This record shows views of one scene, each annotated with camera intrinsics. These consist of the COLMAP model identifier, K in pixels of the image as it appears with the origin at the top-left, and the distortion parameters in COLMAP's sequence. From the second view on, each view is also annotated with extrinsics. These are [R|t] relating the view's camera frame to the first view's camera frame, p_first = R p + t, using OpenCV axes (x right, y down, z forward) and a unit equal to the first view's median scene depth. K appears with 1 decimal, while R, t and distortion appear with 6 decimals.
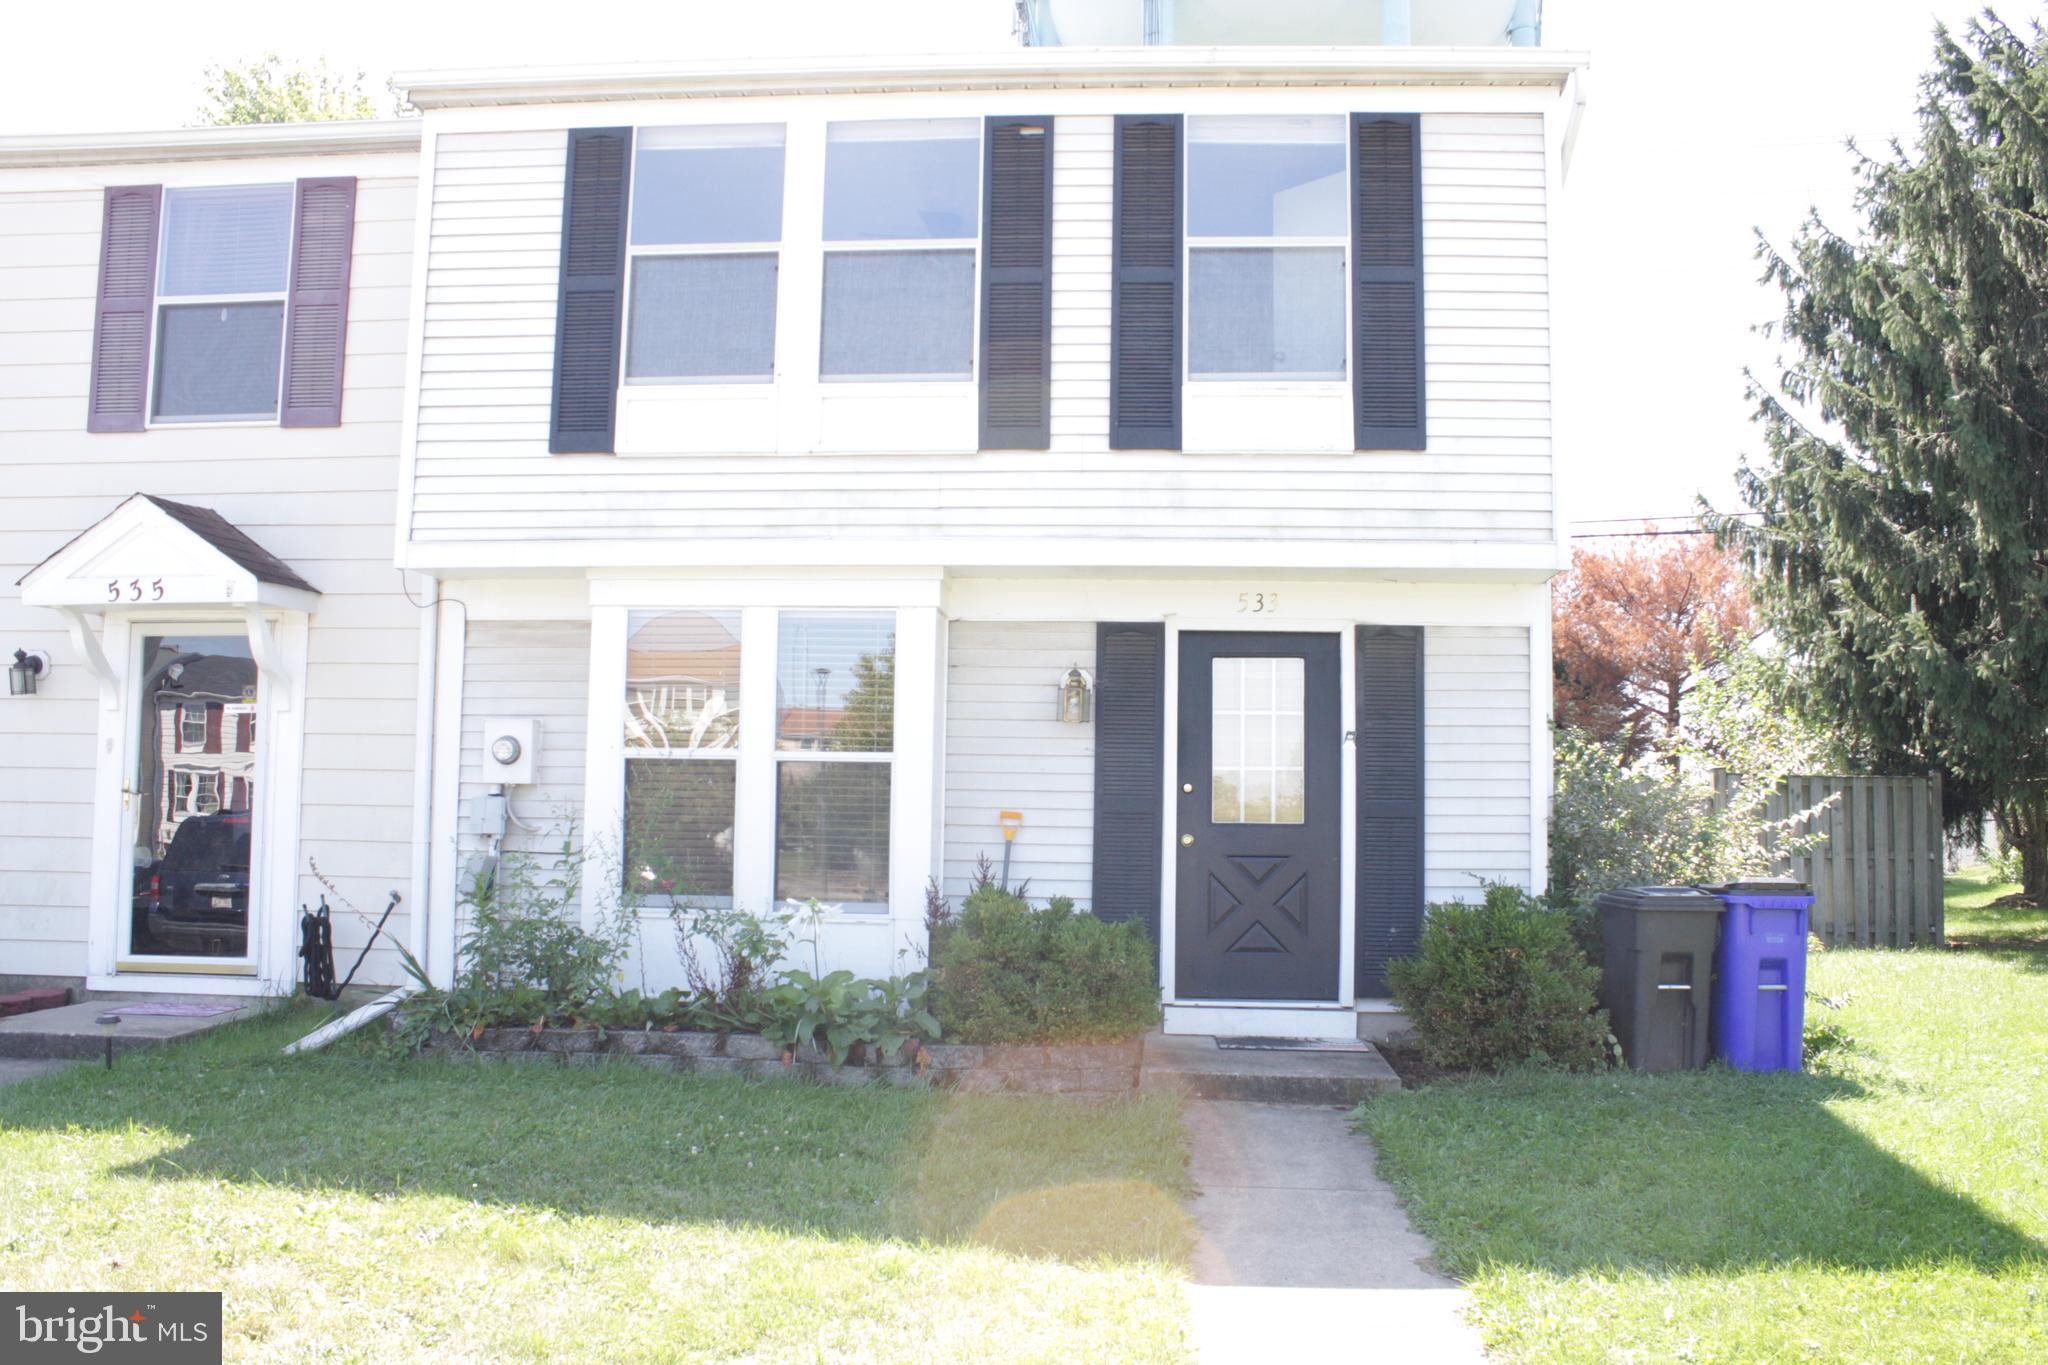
lens RADIAL K [[1748.6, 0, 1052.7], [0, 1748.6, 714.3], [0, 0, 1]] dist [-0.162109, 0.142533]
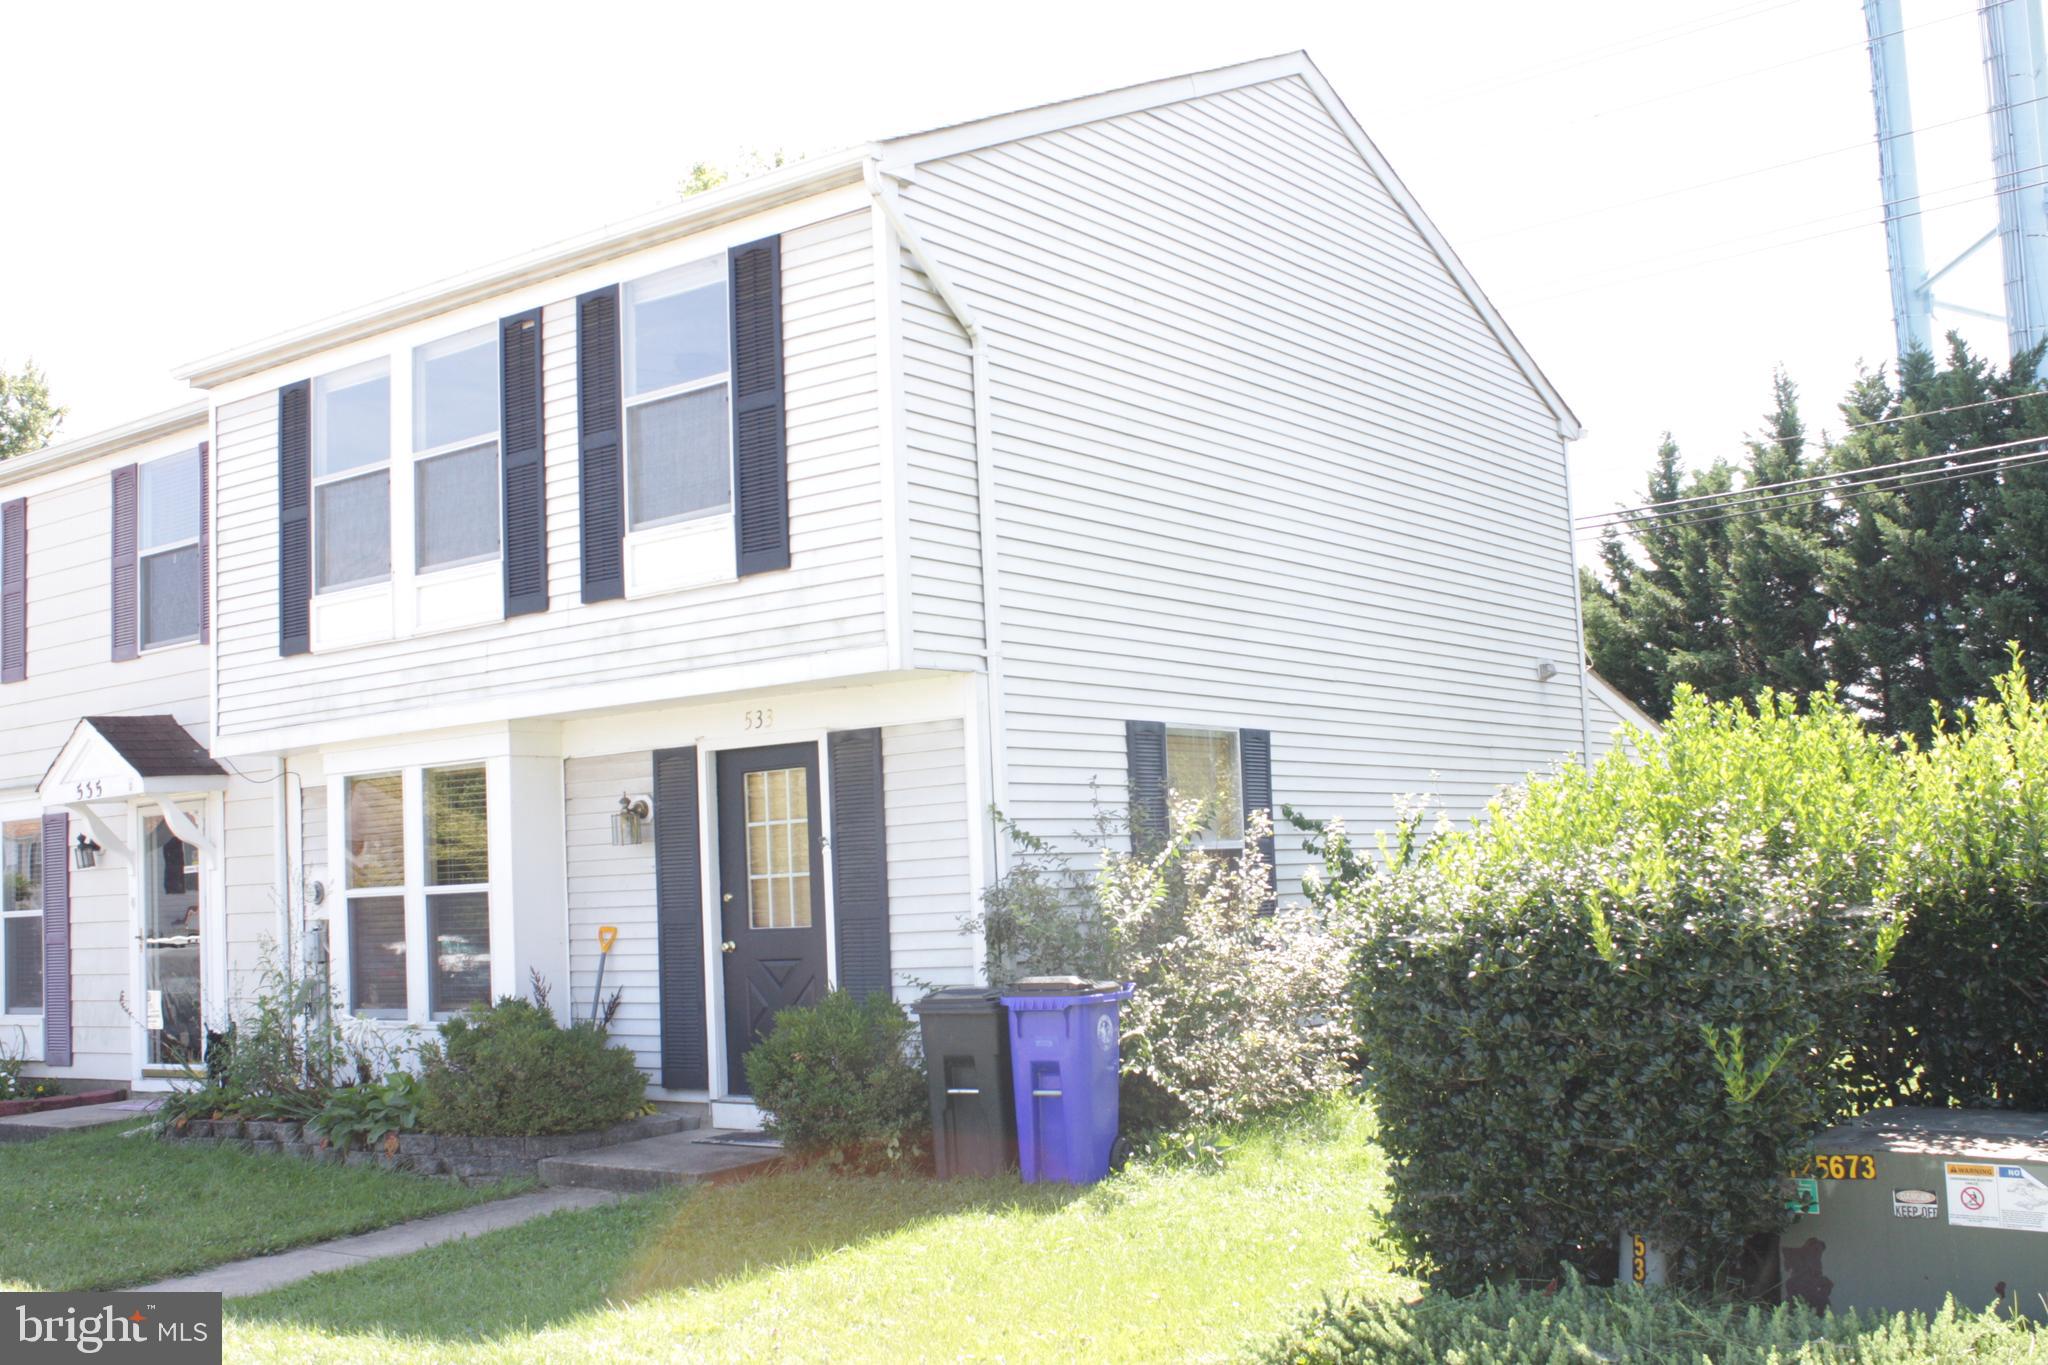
lens RADIAL K [[2160.0, 0, 1027.3], [0, 2160.0, 713.2], [0, 0, 1]] dist [-0.097914, 0.175162]
pose [[0.834197, -0.095335, -0.543164, 0.997607], [0.094087, 0.995107, -0.030159, -0.013724], [0.543382, -0.025946, 0.839085, -0.005968]]
